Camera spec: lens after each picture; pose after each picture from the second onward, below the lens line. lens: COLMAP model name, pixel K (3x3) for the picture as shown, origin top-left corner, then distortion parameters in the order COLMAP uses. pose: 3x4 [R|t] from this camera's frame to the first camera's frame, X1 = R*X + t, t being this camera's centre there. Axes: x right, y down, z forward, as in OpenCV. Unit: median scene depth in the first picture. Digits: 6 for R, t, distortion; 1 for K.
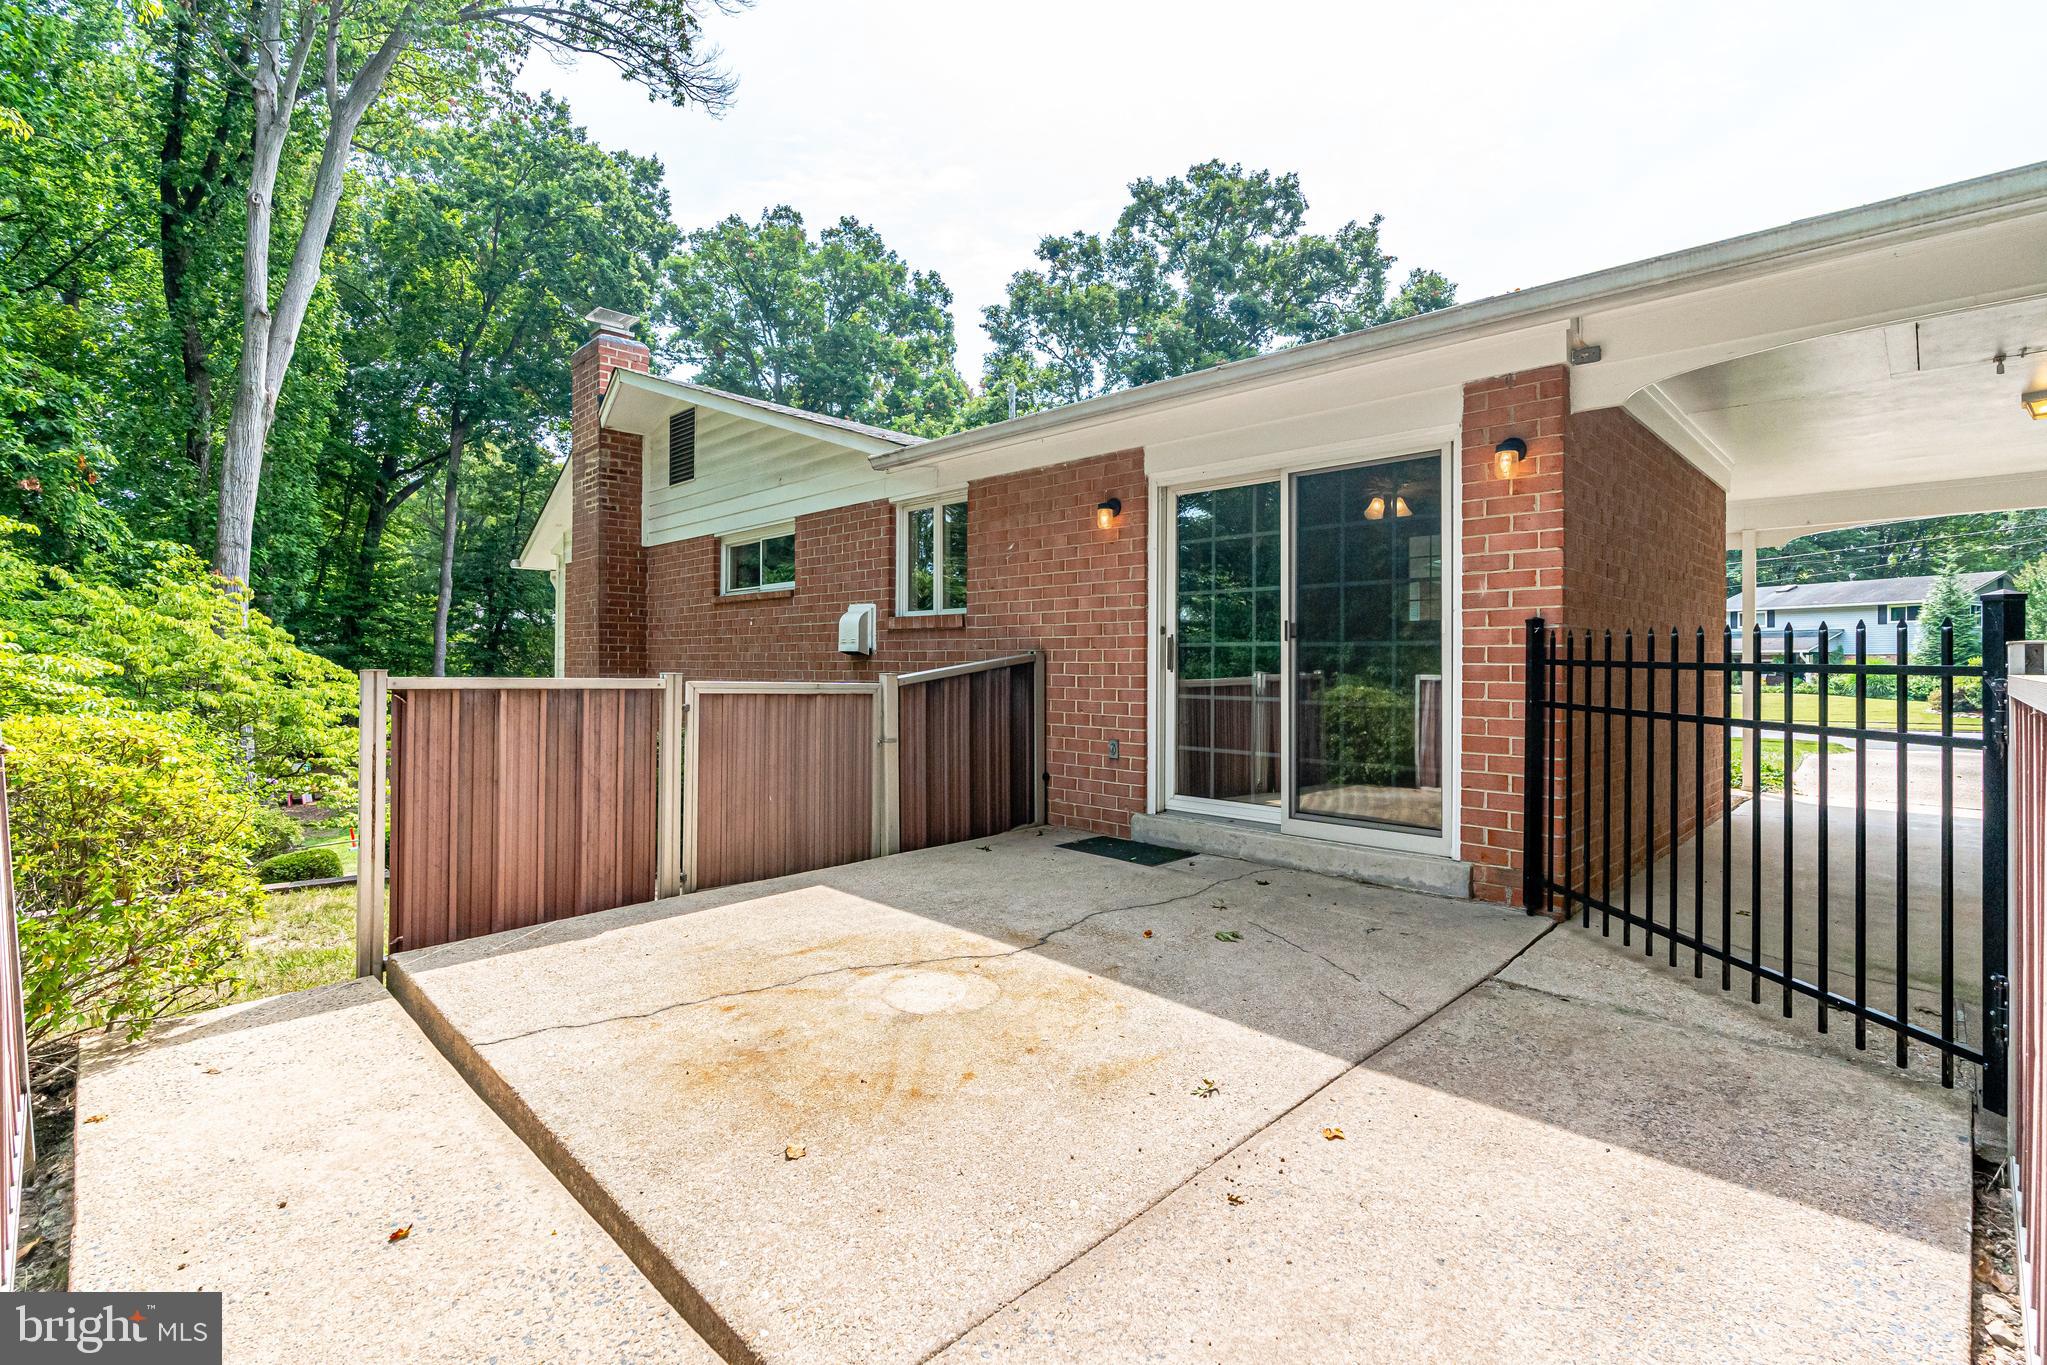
lens RADIAL K [[923.7, 0, 1019.1], [0, 923.7, 659.3], [0, 0, 1]] dist [-0.006872, 0.000045]
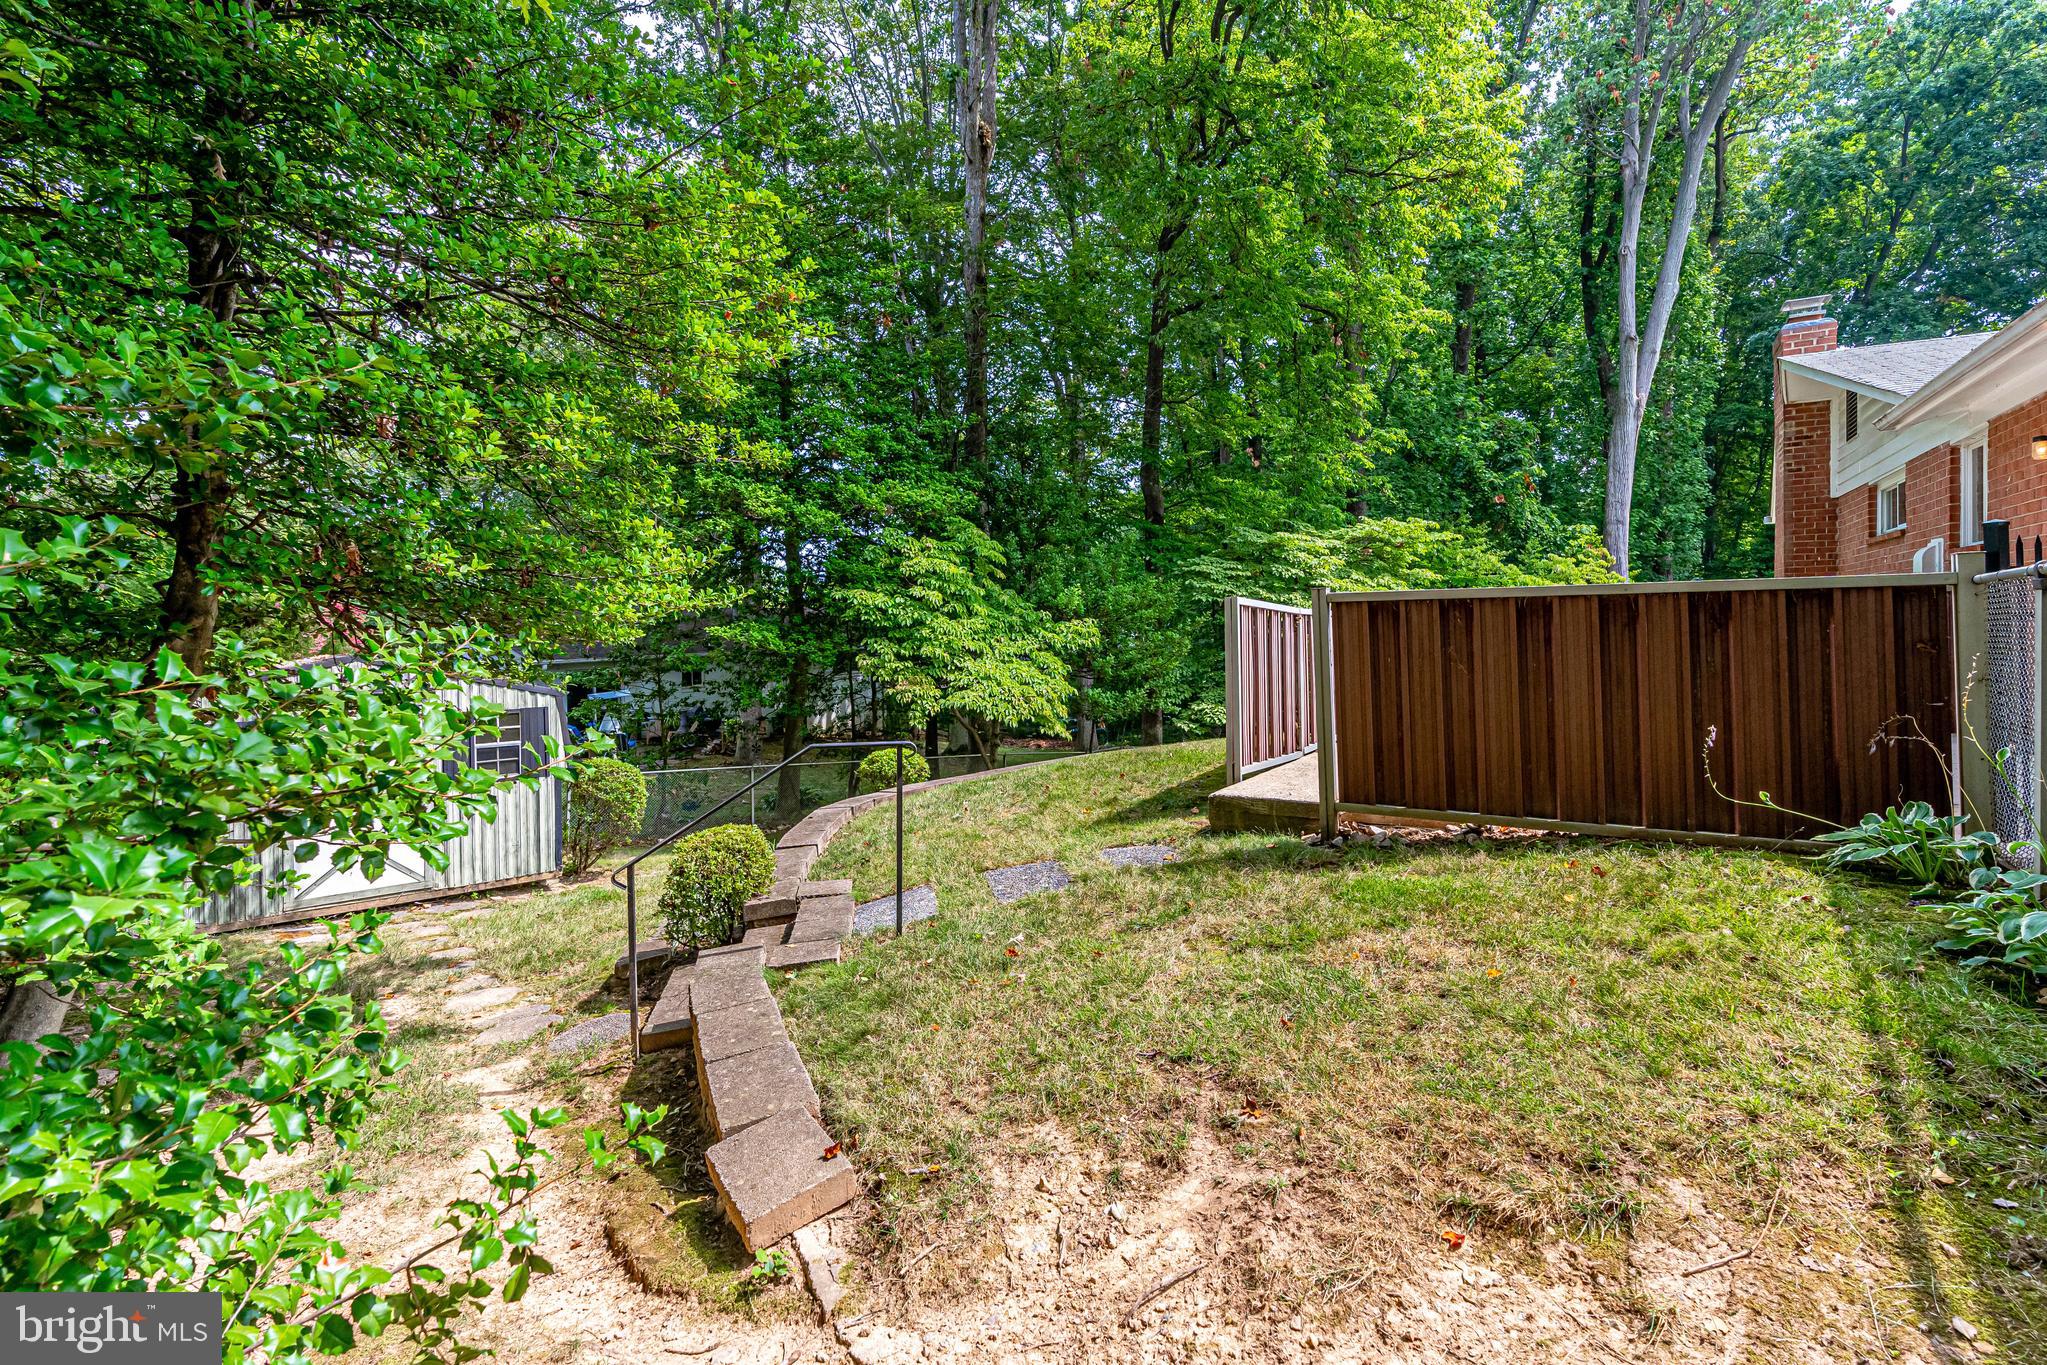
lens RADIAL K [[918.6, 0, 1028.5], [0, 918.6, 627.7], [0, 0, 1]] dist [0.031796, 0.000134]
pose [[0.219087, -0.006776, -0.975682, 0.170046], [0.024393, 0.999701, -0.001465, 0.005097], [0.975400, -0.023479, 0.219187, -0.075082]]
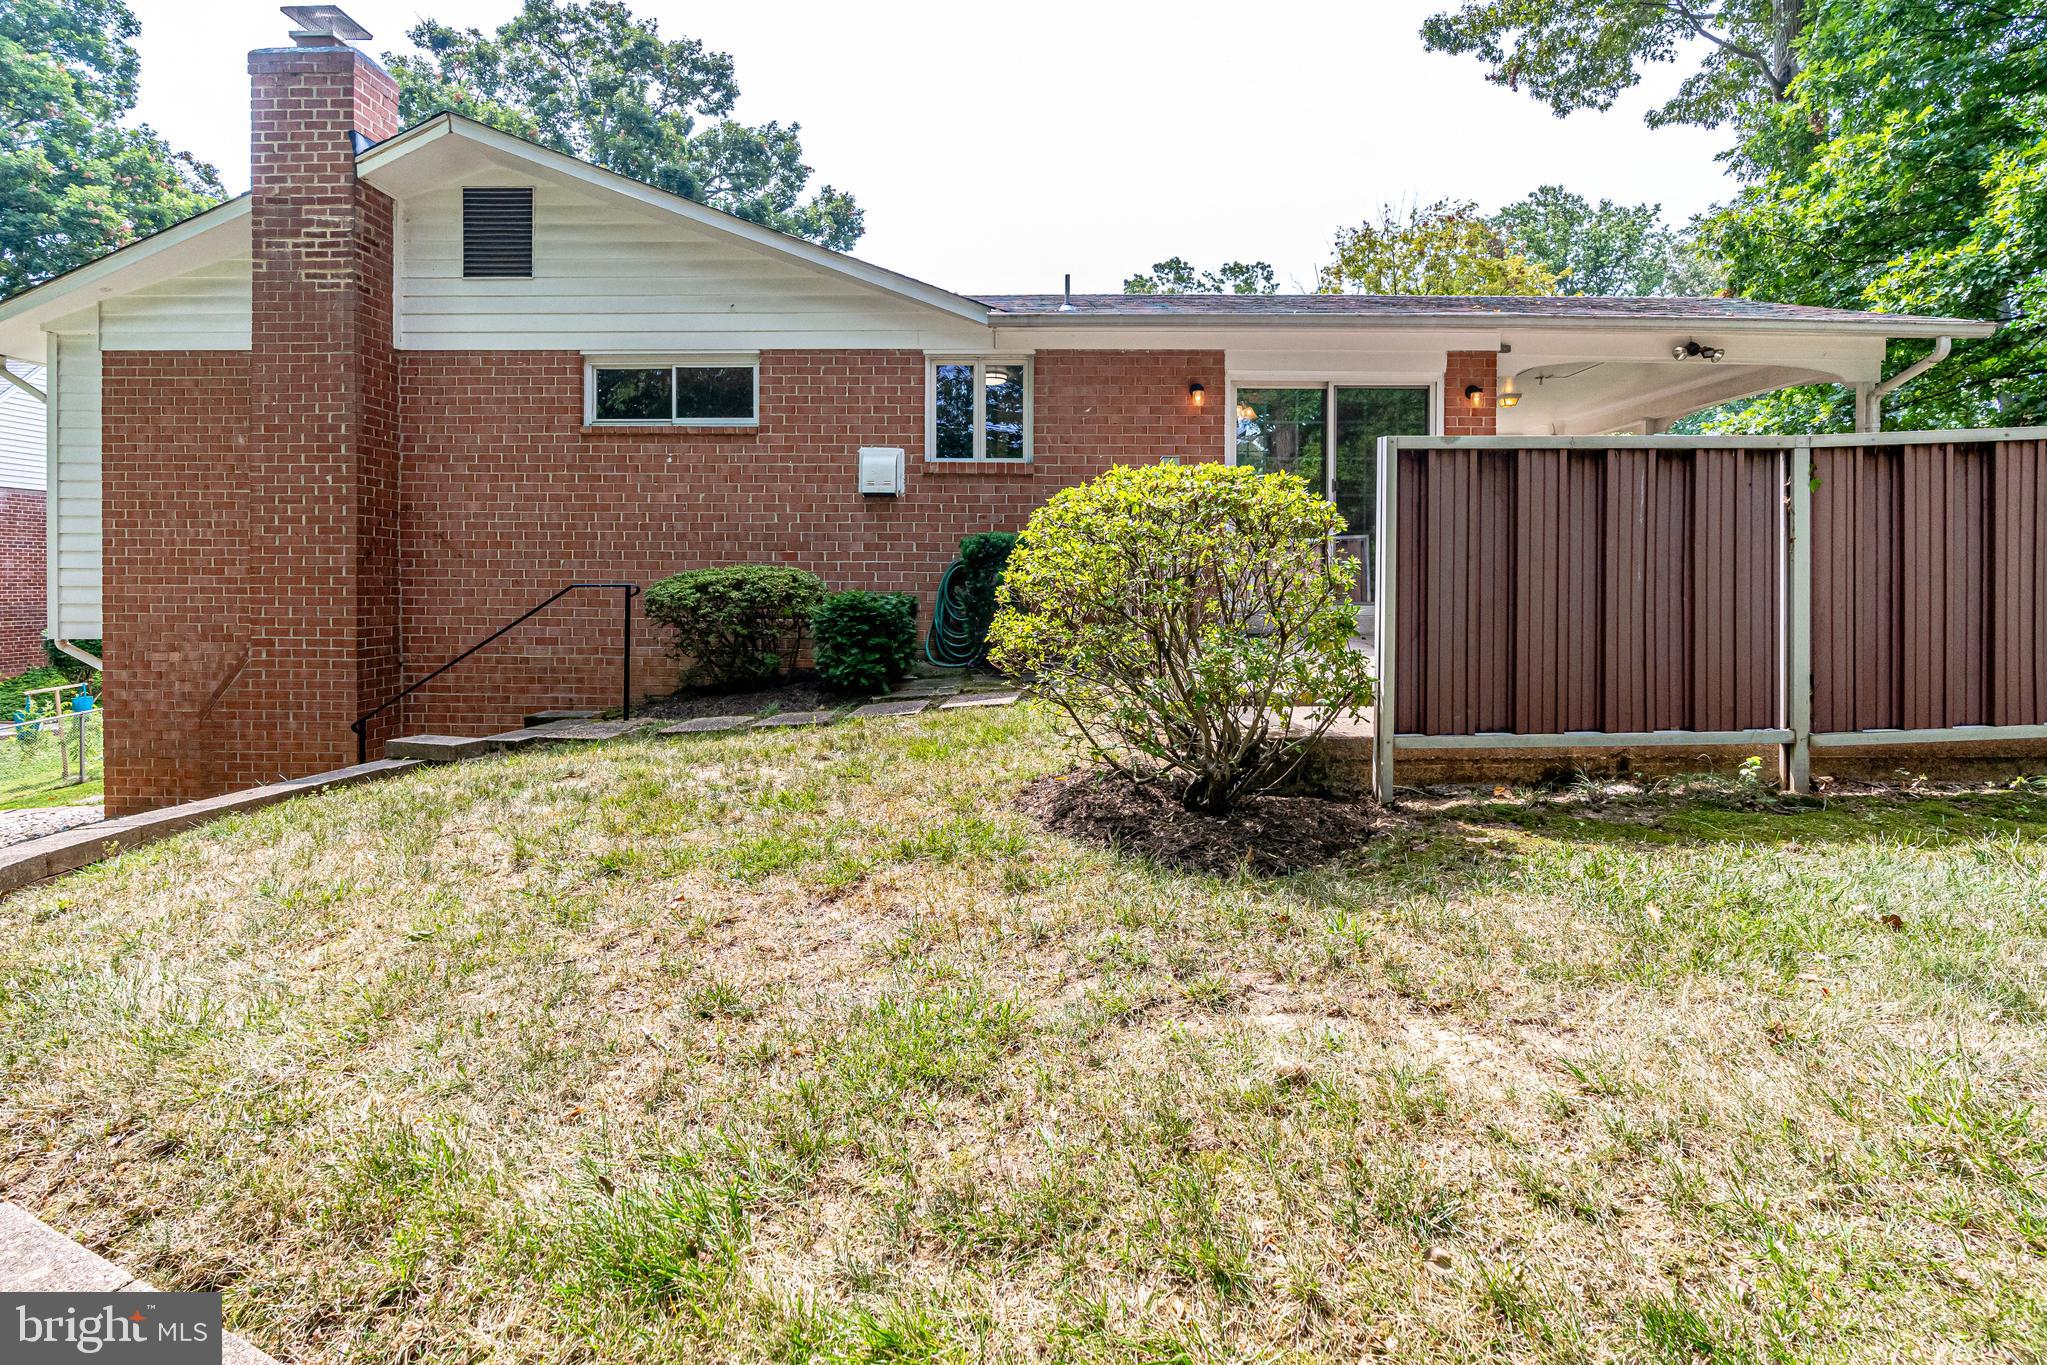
lens RADIAL K [[985.2, 0, 1024.0], [0, 985.2, 580.5], [0, 0, 1]] dist [-0.007490, -0.000134]
pose [[0.719359, -0.004586, 0.694623, -0.201175], [-0.003821, 0.999937, 0.010559, 0.018705], [-0.694627, -0.010250, 0.719297, 0.024388]]
